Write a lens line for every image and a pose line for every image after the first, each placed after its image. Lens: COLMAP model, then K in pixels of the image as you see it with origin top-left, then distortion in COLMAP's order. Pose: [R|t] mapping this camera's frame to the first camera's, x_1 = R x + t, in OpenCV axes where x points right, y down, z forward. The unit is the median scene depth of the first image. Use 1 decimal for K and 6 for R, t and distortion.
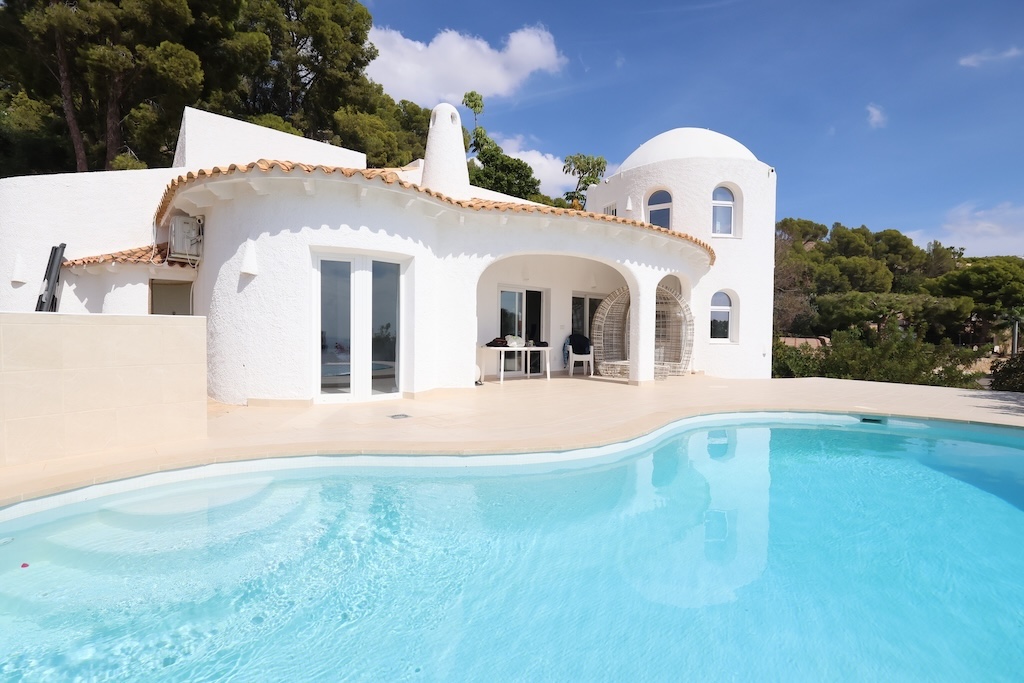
lens RADIAL K [[476.9, 0, 504.4], [0, 476.9, 341.1], [0, 0, 1]] dist [-0.010907, 0.000399]
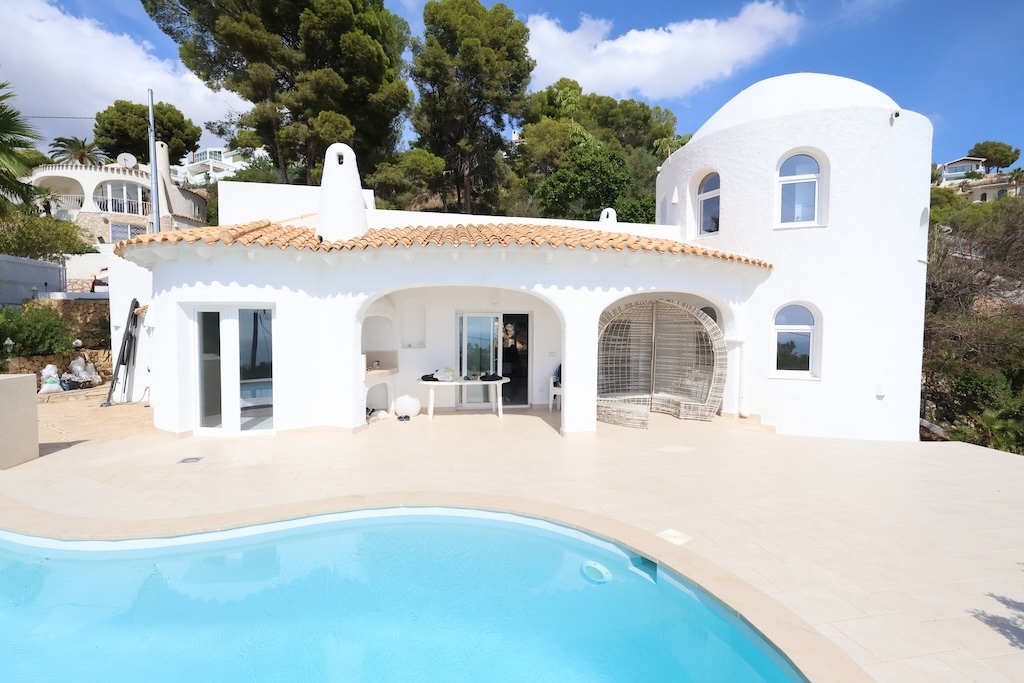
lens RADIAL K [[476.9, 0, 512.9], [0, 476.9, 340.8], [0, 0, 1]] dist [-0.010907, 0.000399]
pose [[0.875112, 0.008085, -0.483852, 0.434766], [-0.001501, 0.999901, 0.013993, -0.059641], [0.483917, -0.011519, 0.875038, 0.181297]]
